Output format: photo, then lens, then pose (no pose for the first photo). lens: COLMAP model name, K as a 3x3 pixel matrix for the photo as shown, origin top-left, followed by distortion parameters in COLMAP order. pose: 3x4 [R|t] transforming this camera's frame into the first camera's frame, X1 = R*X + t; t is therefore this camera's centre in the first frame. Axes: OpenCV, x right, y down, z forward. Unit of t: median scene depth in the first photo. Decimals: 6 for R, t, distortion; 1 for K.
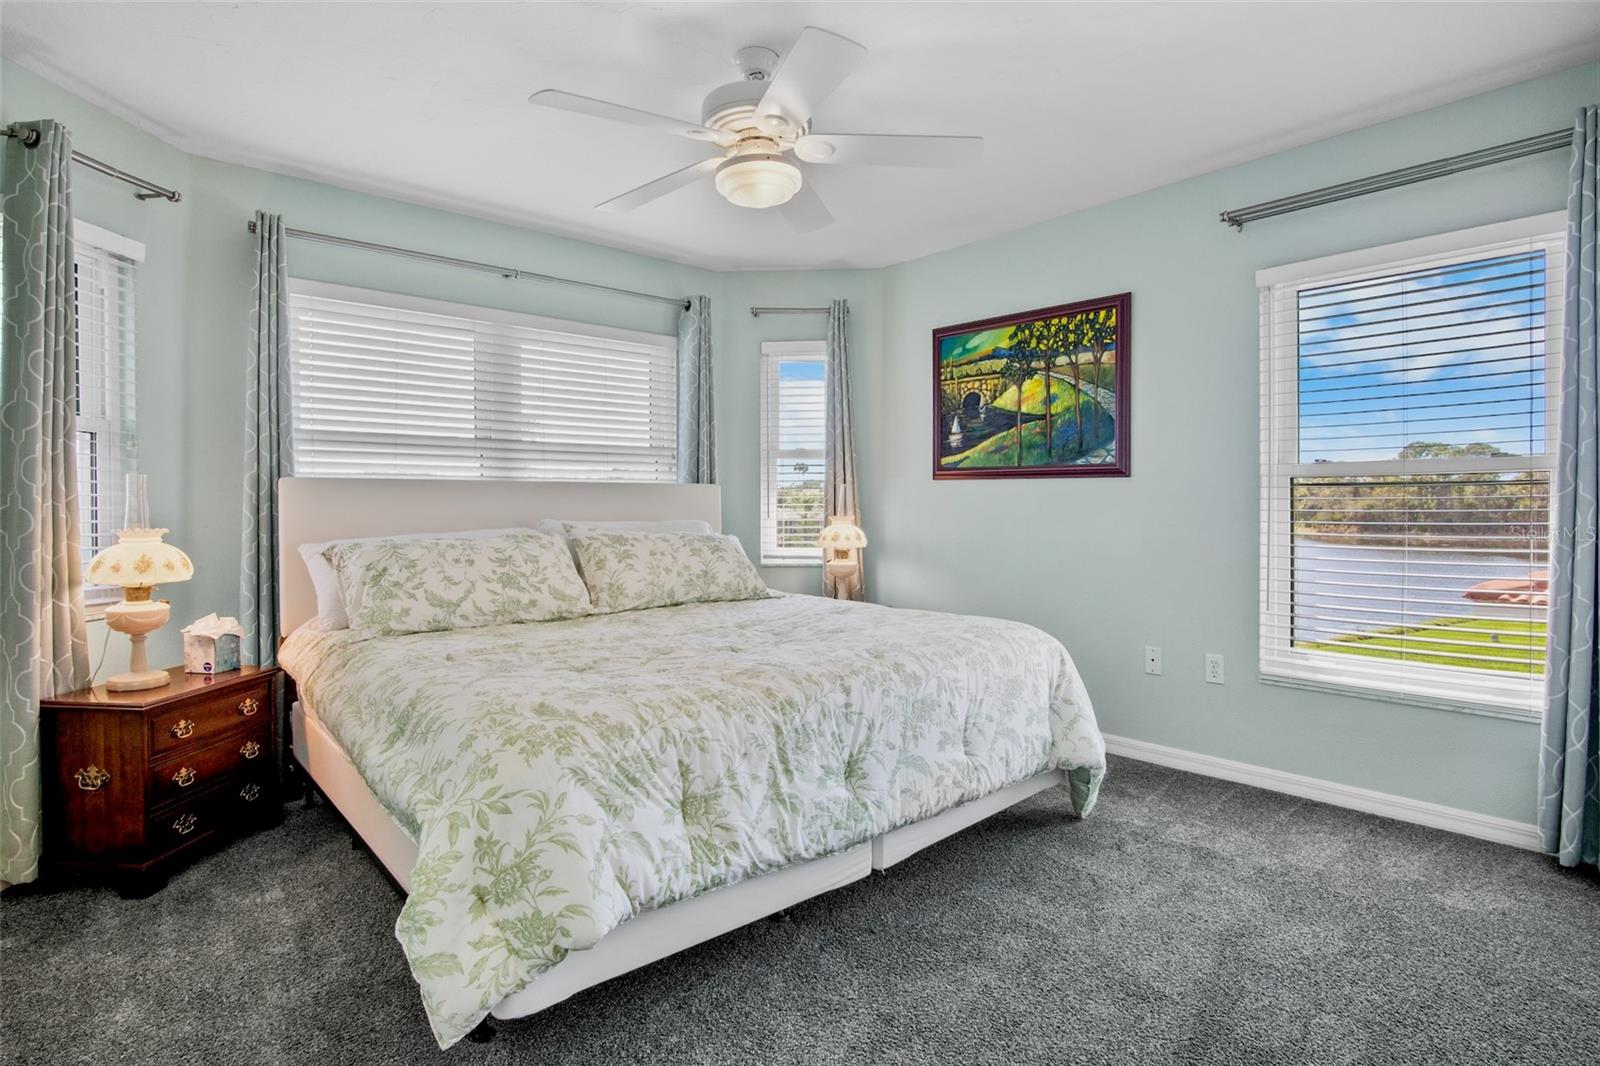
lens RADIAL K [[788.2, 0, 798.9], [0, 788.2, 522.6], [0, 0, 1]] dist [-0.018975, 0.001562]
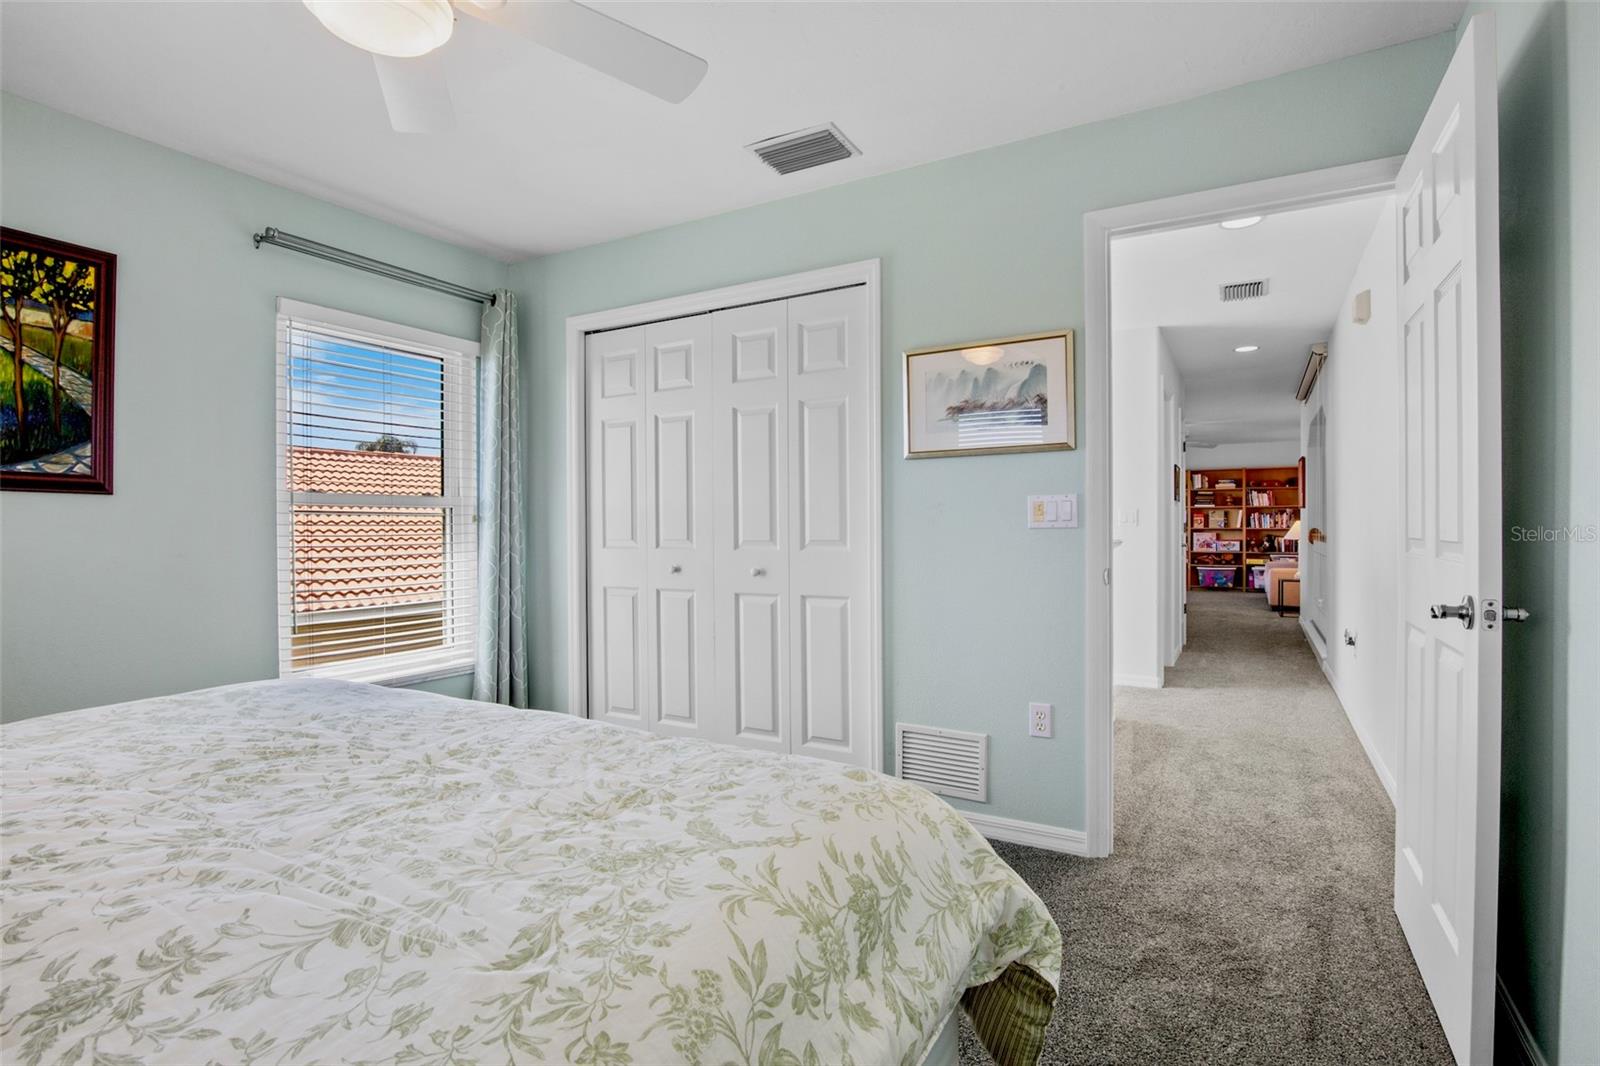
lens RADIAL K [[788.2, 0, 797.9], [0, 788.2, 533.9], [0, 0, 1]] dist [-0.018975, 0.001562]
pose [[-0.295571, -0.009967, 0.955269, -0.490134], [0.018180, 0.999706, 0.016056, -0.019460], [-0.955148, 0.022112, -0.295303, 0.575244]]
